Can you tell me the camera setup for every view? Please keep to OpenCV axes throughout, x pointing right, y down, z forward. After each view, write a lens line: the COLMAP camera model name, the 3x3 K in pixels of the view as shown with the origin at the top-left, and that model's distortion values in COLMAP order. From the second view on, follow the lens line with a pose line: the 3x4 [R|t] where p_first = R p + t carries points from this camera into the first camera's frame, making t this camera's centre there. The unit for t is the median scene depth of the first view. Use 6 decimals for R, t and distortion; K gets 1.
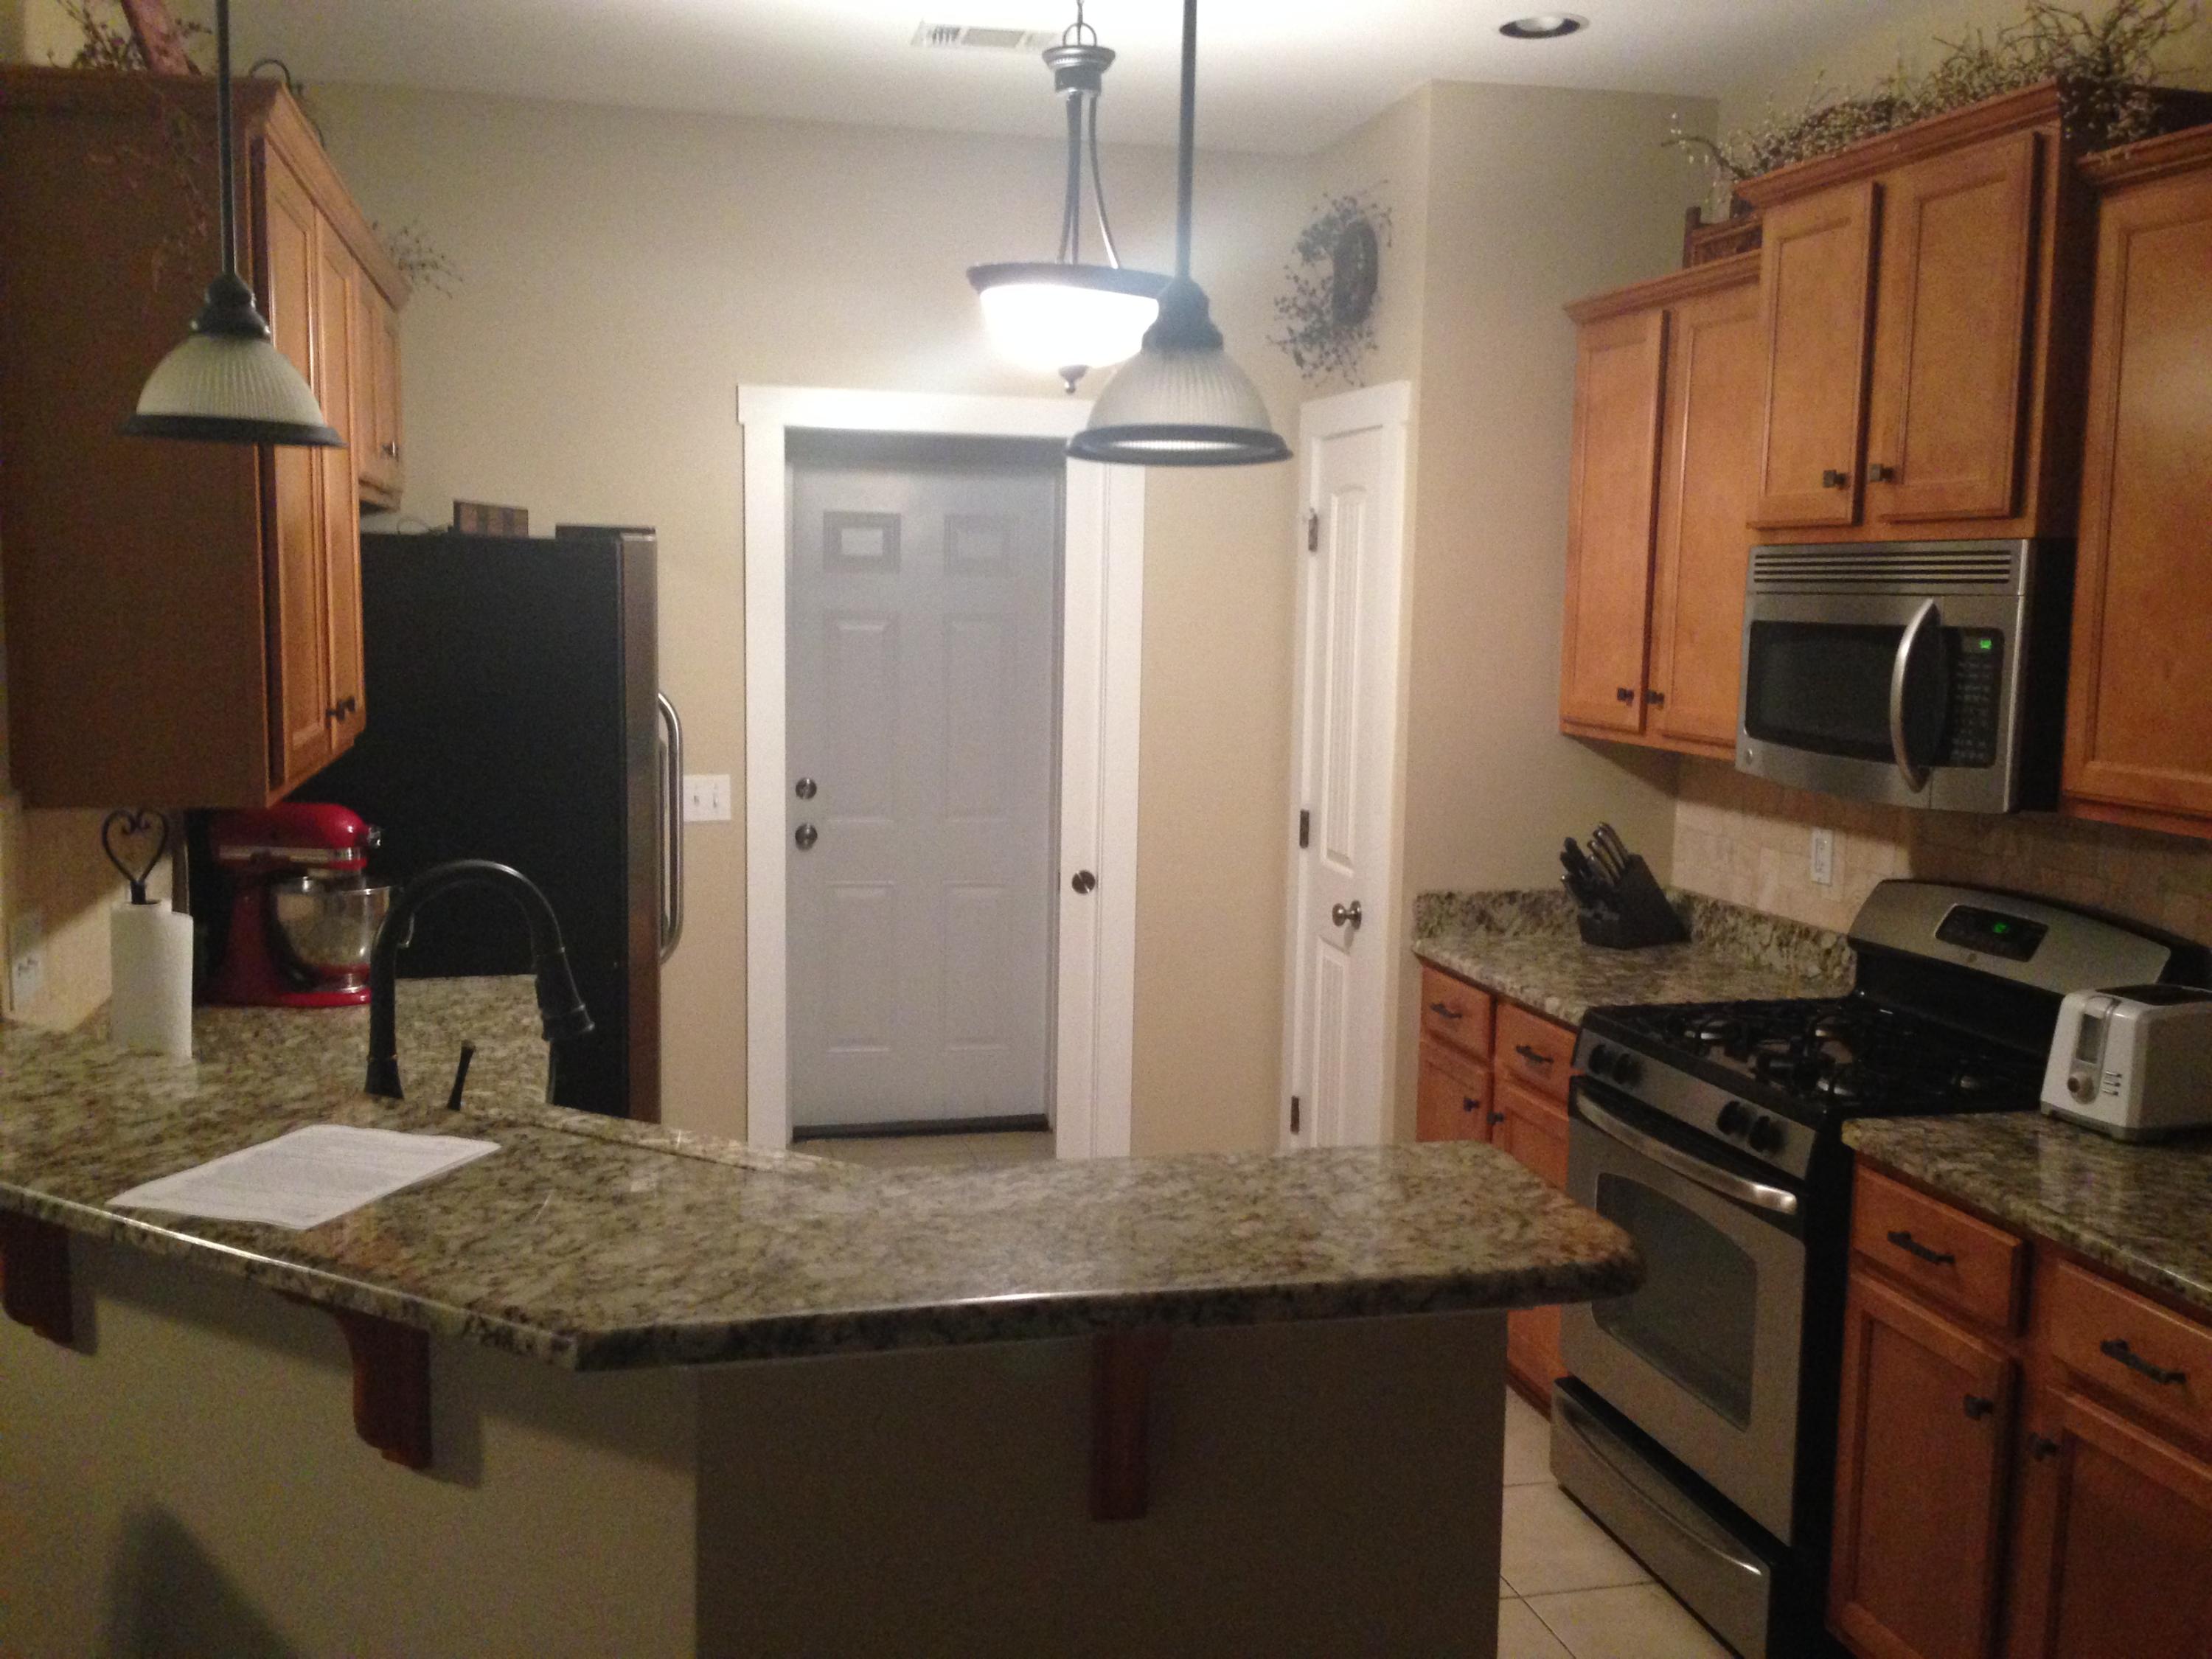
lens RADIAL K [[2086.9, 0, 1106.0], [0, 2086.9, 829.5], [0, 0, 1]] dist [0.095162, -0.006642]
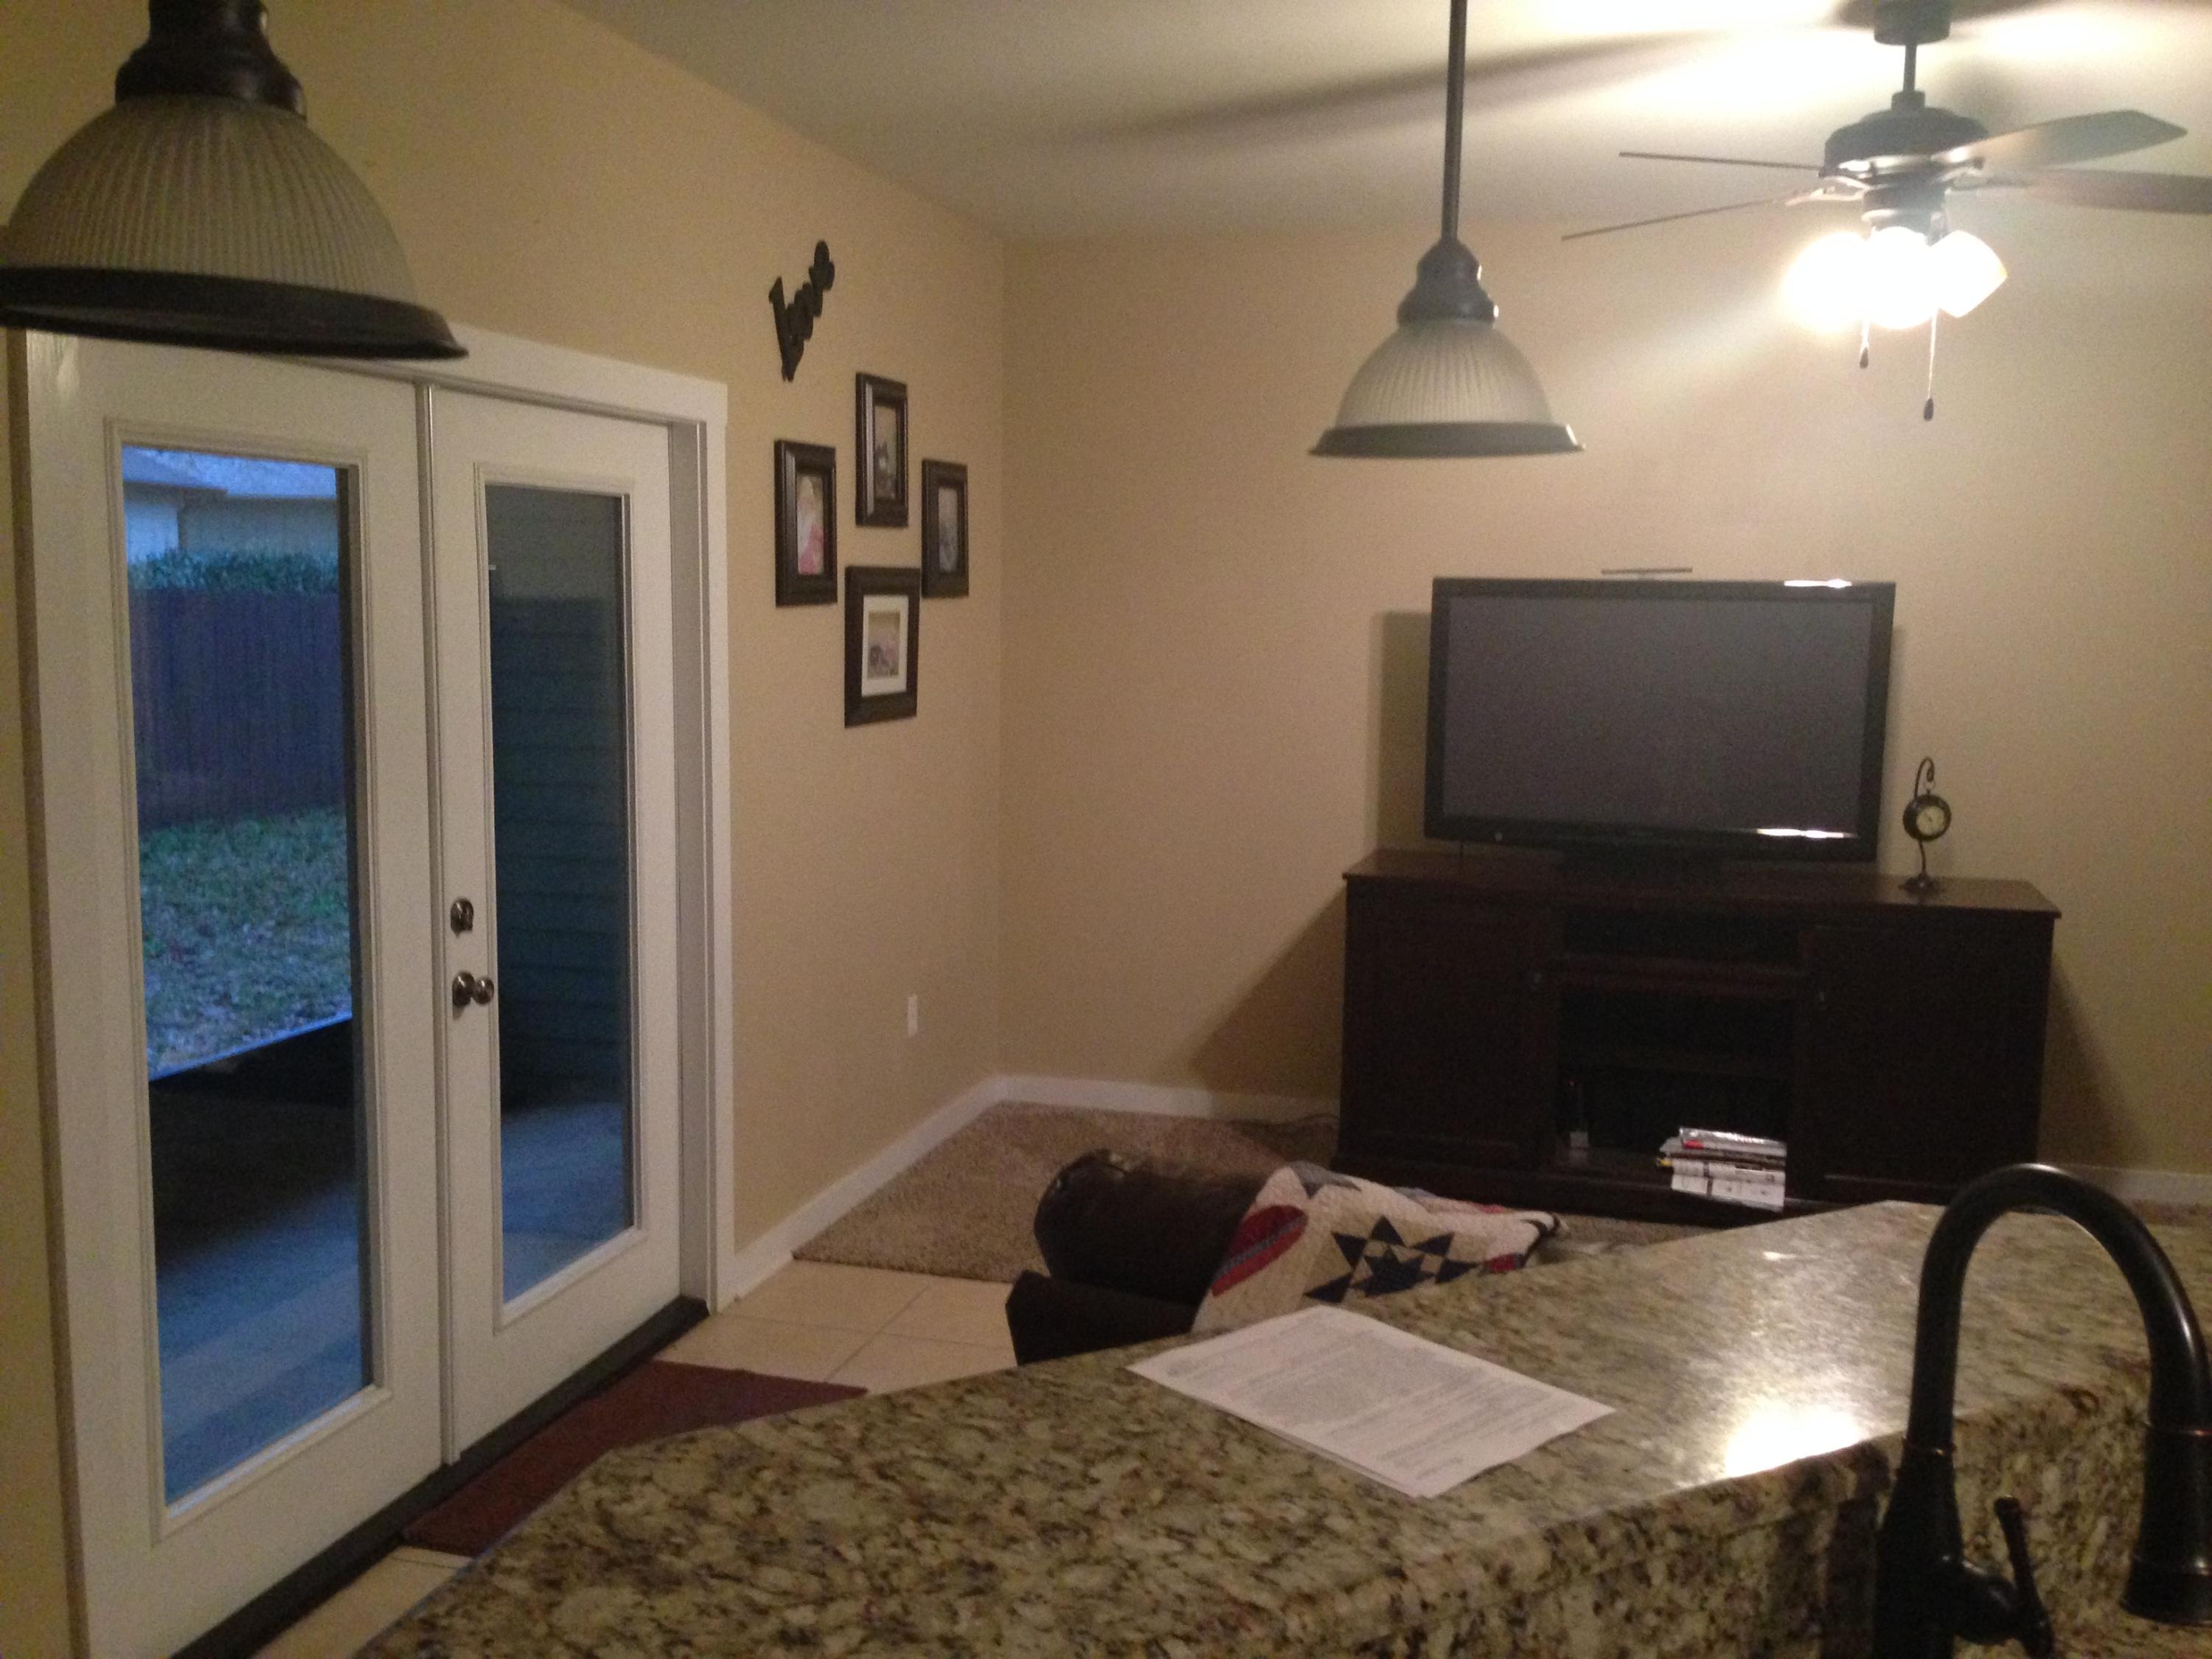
lens RADIAL K [[2086.9, 0, 1106.0], [0, 2086.9, 829.5], [0, 0, 1]] dist [0.095162, -0.006642]
pose [[-0.491147, 0.081430, -0.867262, 0.331721], [-0.129727, 0.977680, 0.165265, -0.157155], [0.861363, 0.193677, -0.469621, 1.281923]]
